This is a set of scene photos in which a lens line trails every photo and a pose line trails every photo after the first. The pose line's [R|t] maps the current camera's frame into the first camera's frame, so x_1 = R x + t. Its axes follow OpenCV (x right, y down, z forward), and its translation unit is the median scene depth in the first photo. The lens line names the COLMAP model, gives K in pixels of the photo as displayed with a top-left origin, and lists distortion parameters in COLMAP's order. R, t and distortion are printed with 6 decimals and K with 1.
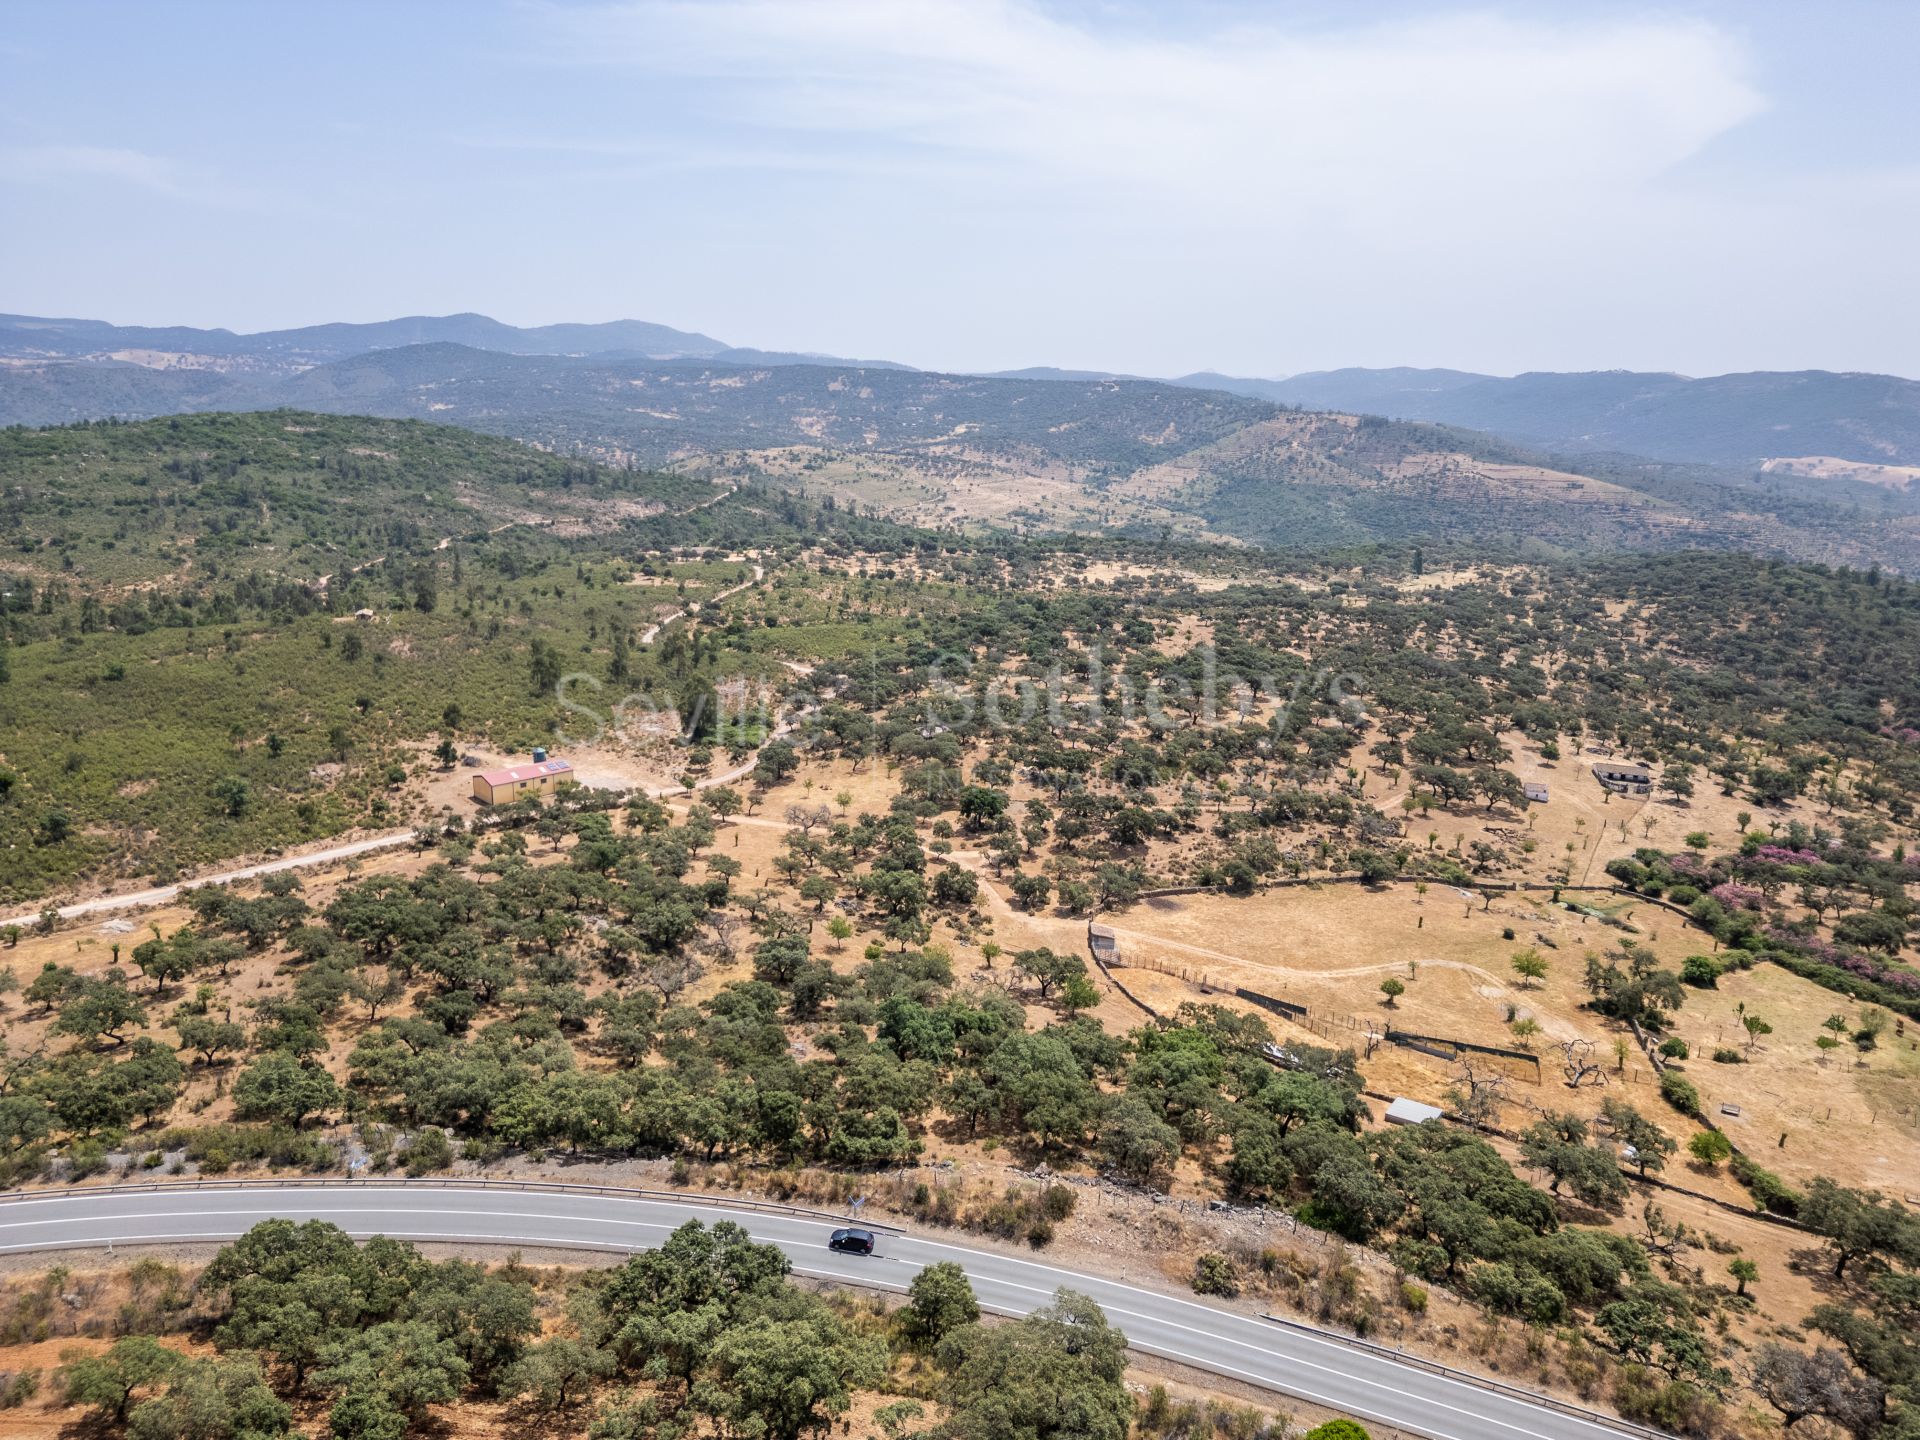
lens RADIAL K [[1352.4, 0, 960.0], [0, 1352.4, 720.0], [0, 0, 1]] dist [0.106953, -0.159336]
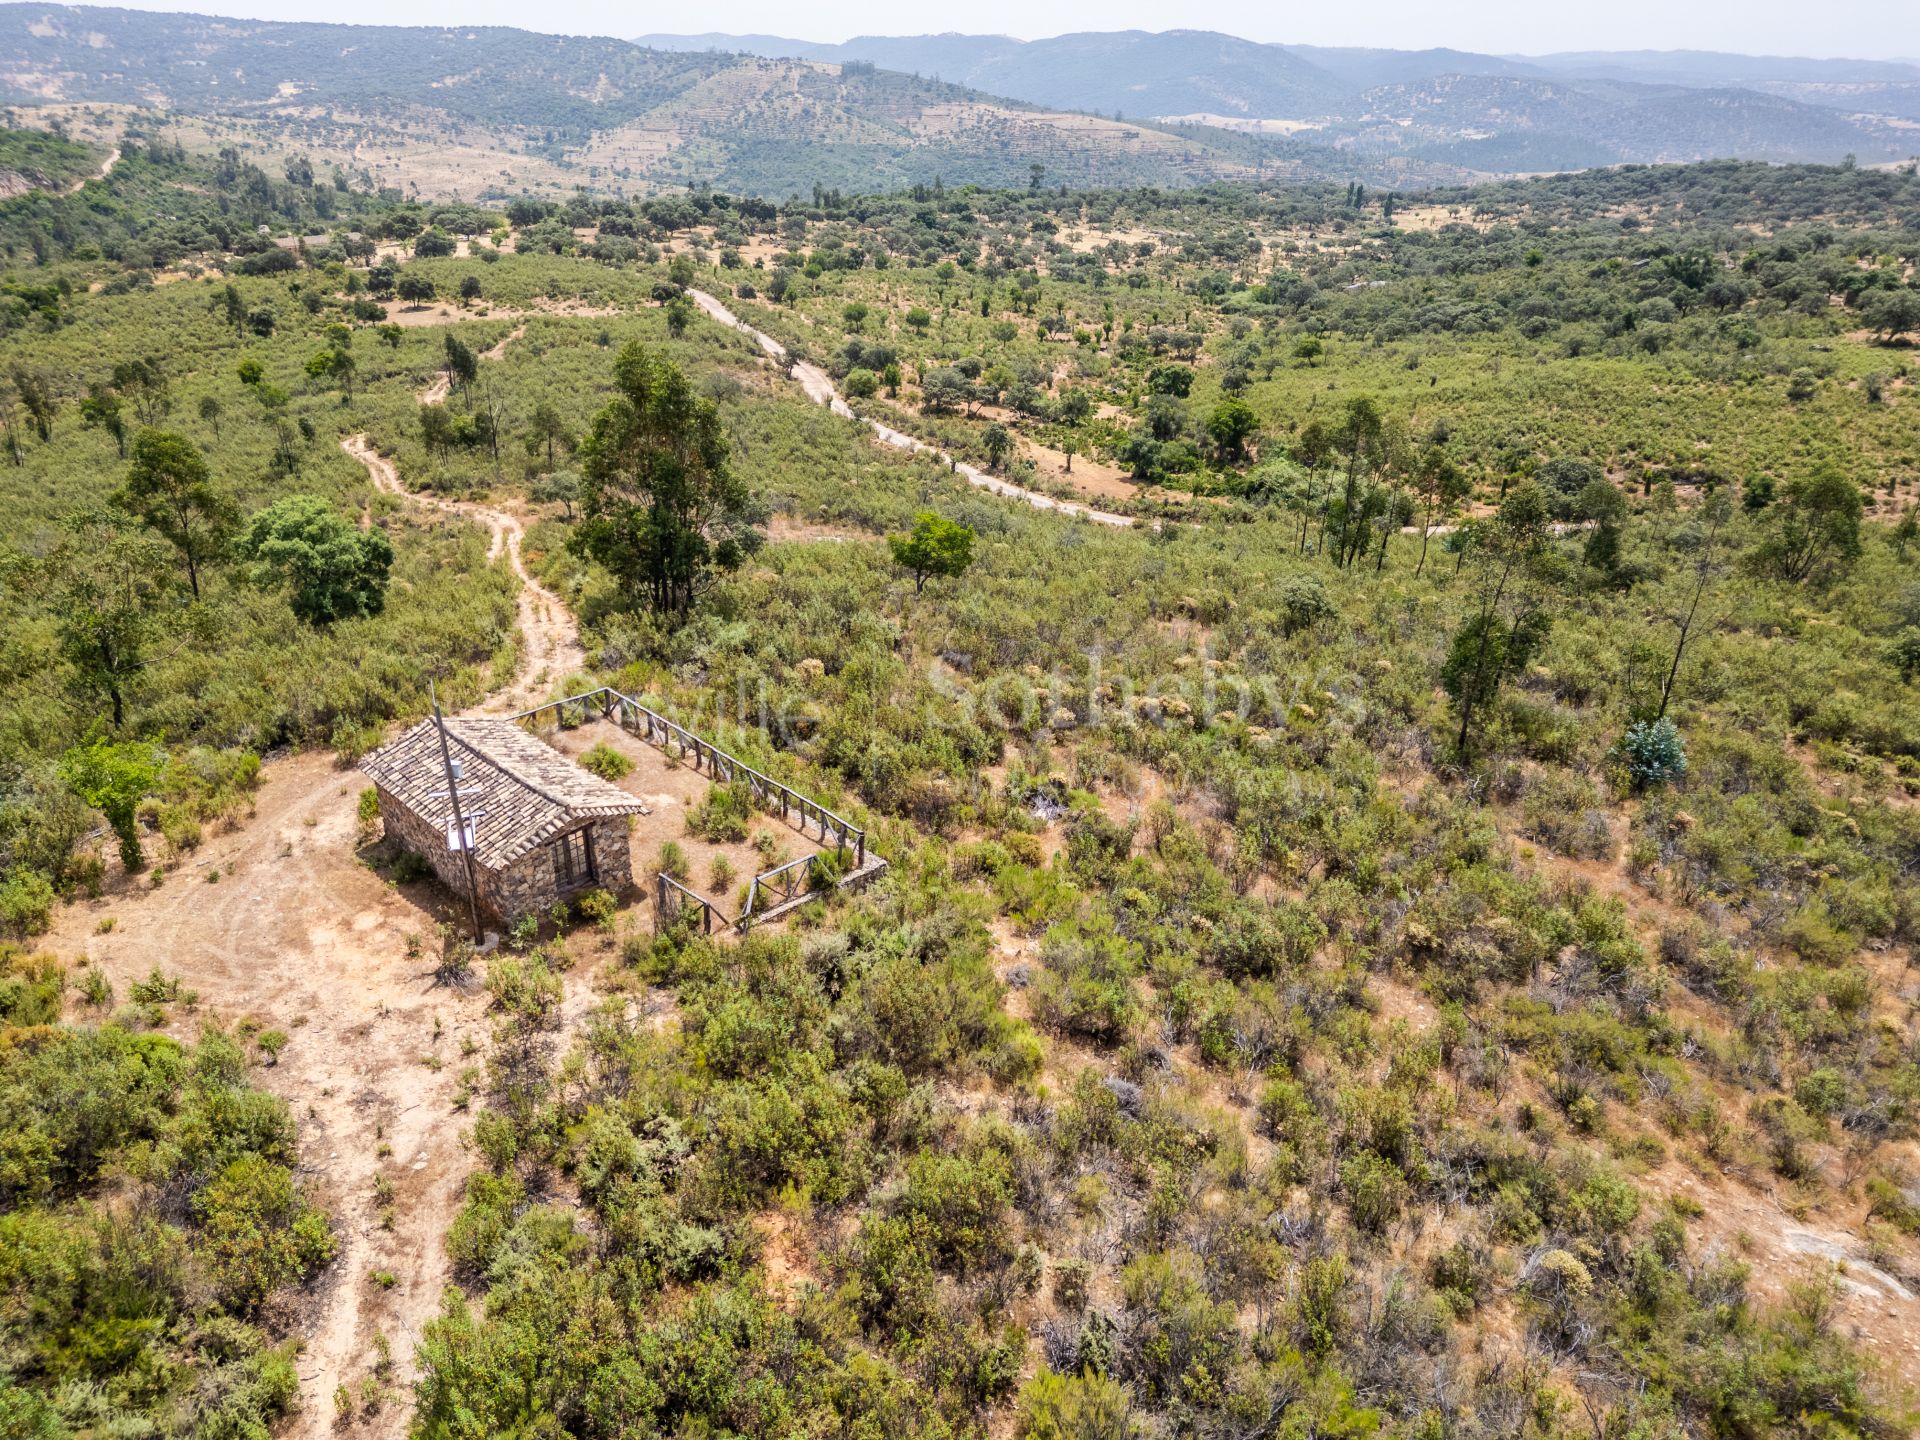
lens RADIAL K [[1360.5, 0, 960.0], [0, 1360.5, 720.0], [0, 0, 1]] dist [0.060444, -0.048241]
pose [[0.878533, -0.214617, 0.426755, -0.198928], [0.124245, 0.965303, 0.229680, -0.043655], [-0.461241, -0.148759, 0.874715, 0.407399]]
